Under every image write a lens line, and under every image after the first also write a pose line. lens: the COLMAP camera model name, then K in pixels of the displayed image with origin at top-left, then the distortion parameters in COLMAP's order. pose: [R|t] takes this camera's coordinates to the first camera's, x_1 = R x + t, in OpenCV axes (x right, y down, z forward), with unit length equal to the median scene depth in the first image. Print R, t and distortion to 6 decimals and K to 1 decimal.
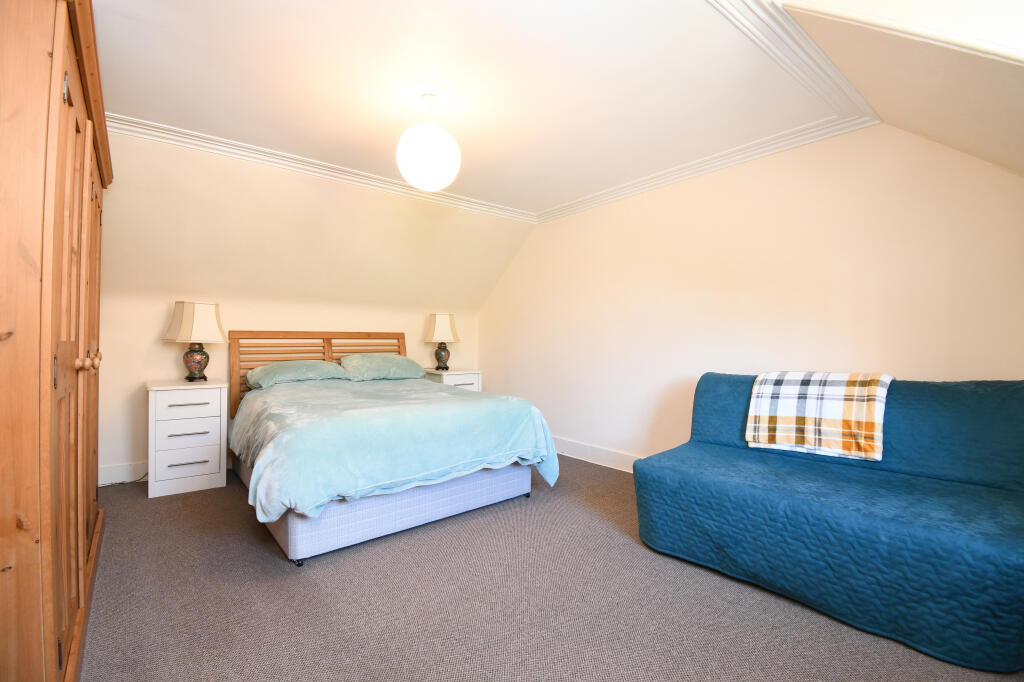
lens RADIAL K [[464.6, 0, 513.2], [0, 464.6, 338.4], [0, 0, 1]] dist [-0.026403, -0.001092]
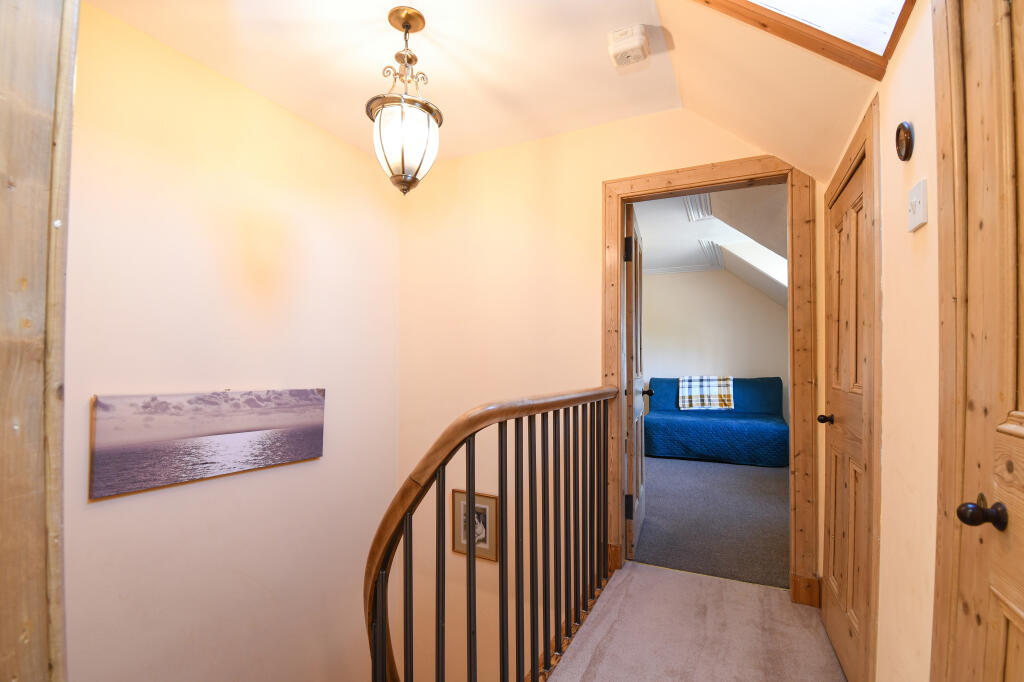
lens RADIAL K [[464.6, 0, 511.0], [0, 464.6, 351.5], [0, 0, 1]] dist [-0.026403, -0.001092]
pose [[0.912708, 0.007165, 0.408549, -1.249605], [-0.000828, 0.999877, -0.015686, -0.012444], [-0.408611, 0.013978, 0.912602, -0.771180]]
